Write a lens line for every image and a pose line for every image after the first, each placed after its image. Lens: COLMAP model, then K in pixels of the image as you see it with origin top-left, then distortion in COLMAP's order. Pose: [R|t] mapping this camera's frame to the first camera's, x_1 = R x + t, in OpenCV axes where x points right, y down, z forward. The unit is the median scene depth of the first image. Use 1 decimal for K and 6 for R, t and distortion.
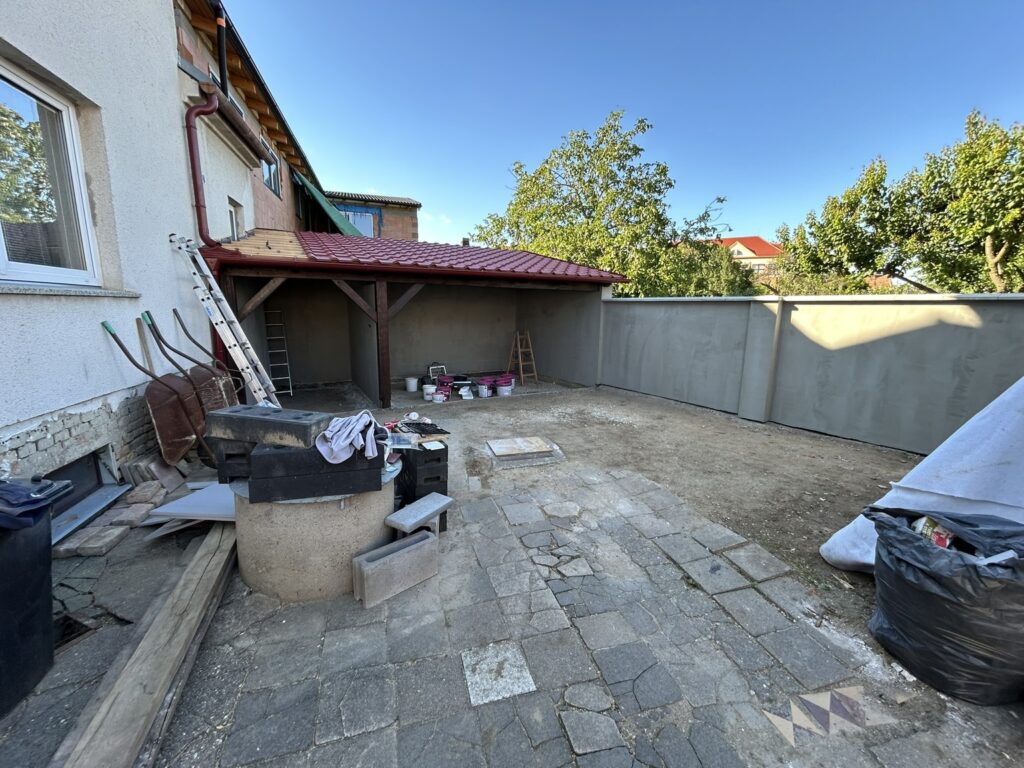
lens RADIAL K [[415.3, 0, 512.0], [0, 415.3, 384.0], [0, 0, 1]] dist [-0.002521, -0.000077]
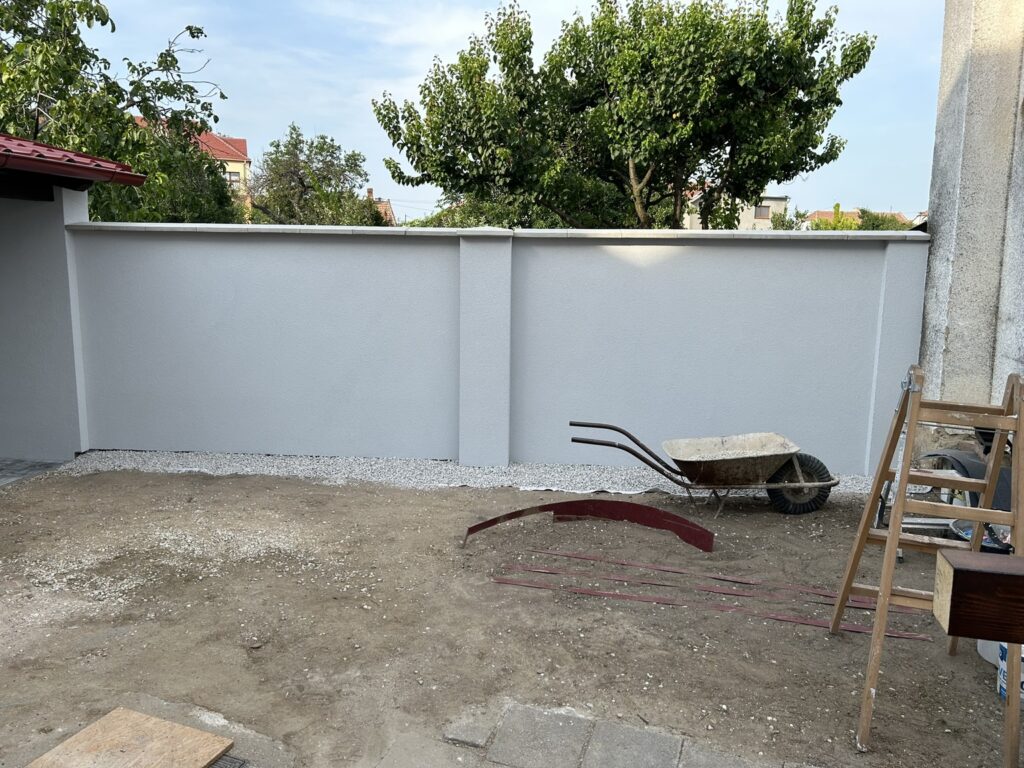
lens RADIAL K [[776.4, 0, 515.8], [0, 776.4, 381.0], [0, 0, 1]] dist [0.056957, -0.067575]
pose [[0.621147, -0.130683, 0.772721, -0.092060], [0.140015, 0.988640, 0.054649, -0.048749], [-0.771085, 0.074248, 0.632389, 0.258180]]
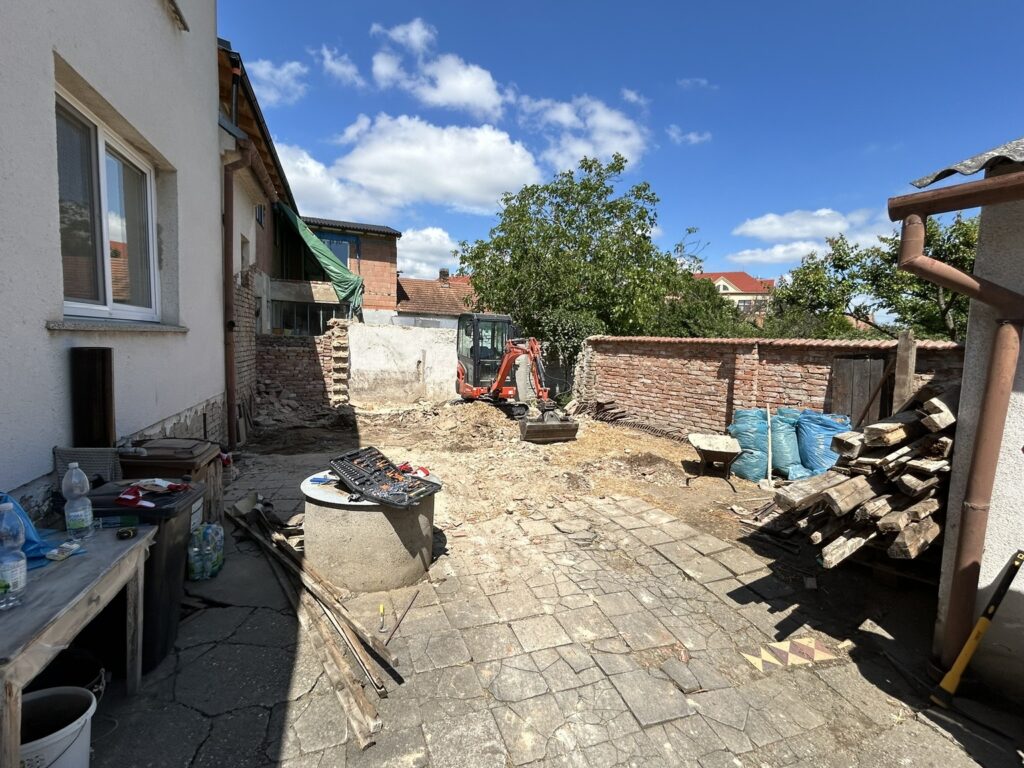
lens RADIAL K [[459.8, 0, 511.9], [0, 459.8, 382.4], [0, 0, 1]] dist [-0.003576, -0.000221]
pose [[0.998272, 0.011674, 0.057584, -0.048975], [-0.006526, 0.996029, -0.088789, 0.011689], [-0.058392, 0.088260, 0.994384, -0.108900]]
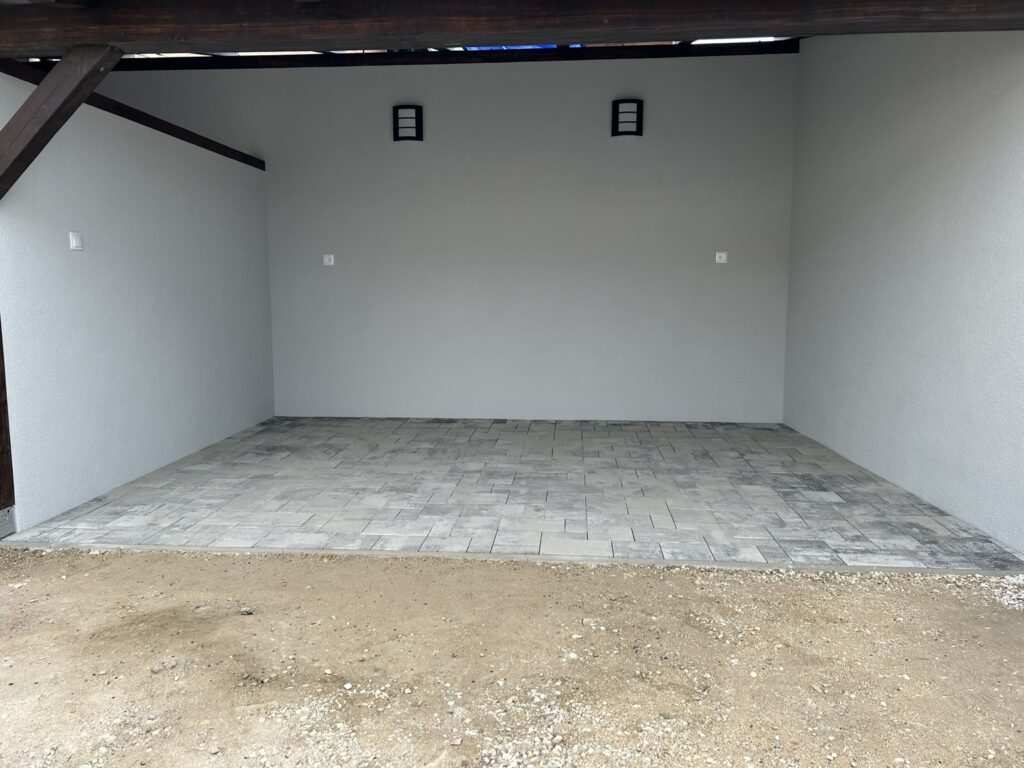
lens RADIAL K [[776.4, 0, 515.8], [0, 776.4, 381.0], [0, 0, 1]] dist [0.056957, -0.067575]
pose [[0.834309, 0.050889, -0.548943, 0.184793], [-0.091833, 0.994647, -0.047365, -0.037804], [0.543595, 0.089928, 0.834517, 0.613611]]
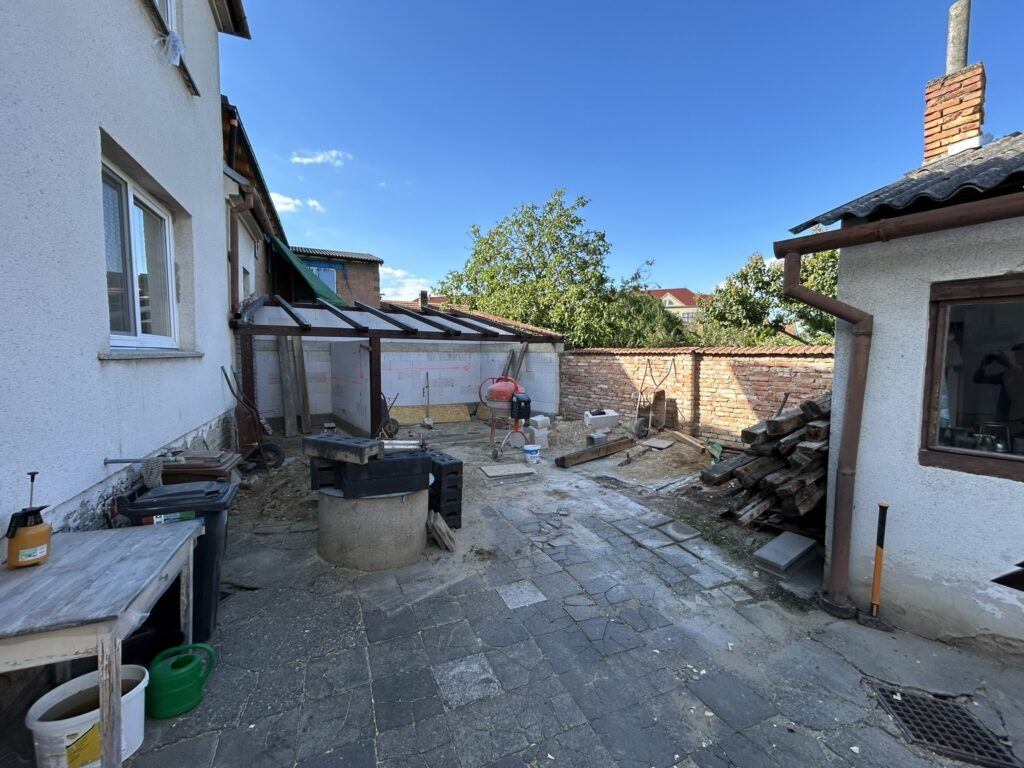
lens RADIAL K [[415.3, 0, 512.0], [0, 415.3, 384.0], [0, 0, 1]] dist [-0.002521, -0.000077]
pose [[0.992803, -0.019300, 0.118198, -0.055174], [0.031800, 0.993985, -0.104802, 0.015113], [-0.115464, 0.107806, 0.987444, -0.146647]]
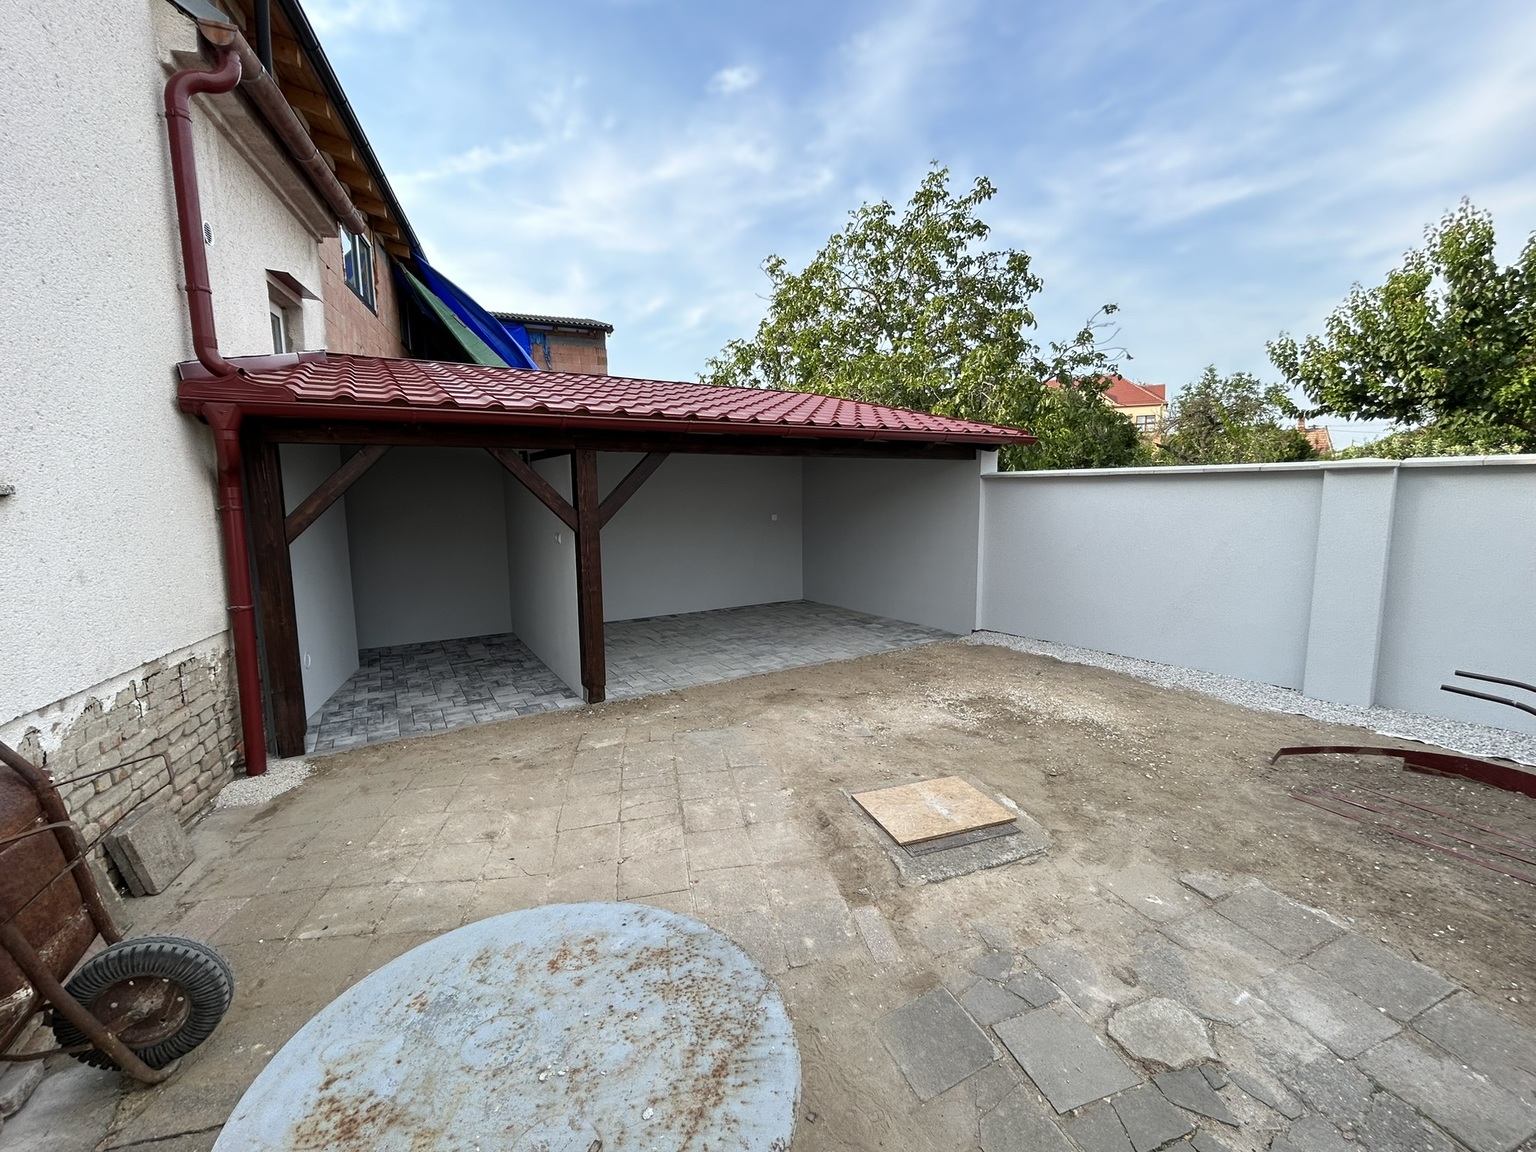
lens RADIAL K [[651.6, 0, 768.2], [0, 651.6, 572.6], [0, 0, 1]] dist [-0.001418, -0.000043]
pose [[0.998796, -0.030175, 0.038670, -0.098175], [0.032399, 0.997777, -0.058232, -0.035430], [-0.036826, 0.059415, 0.997554, 0.167881]]
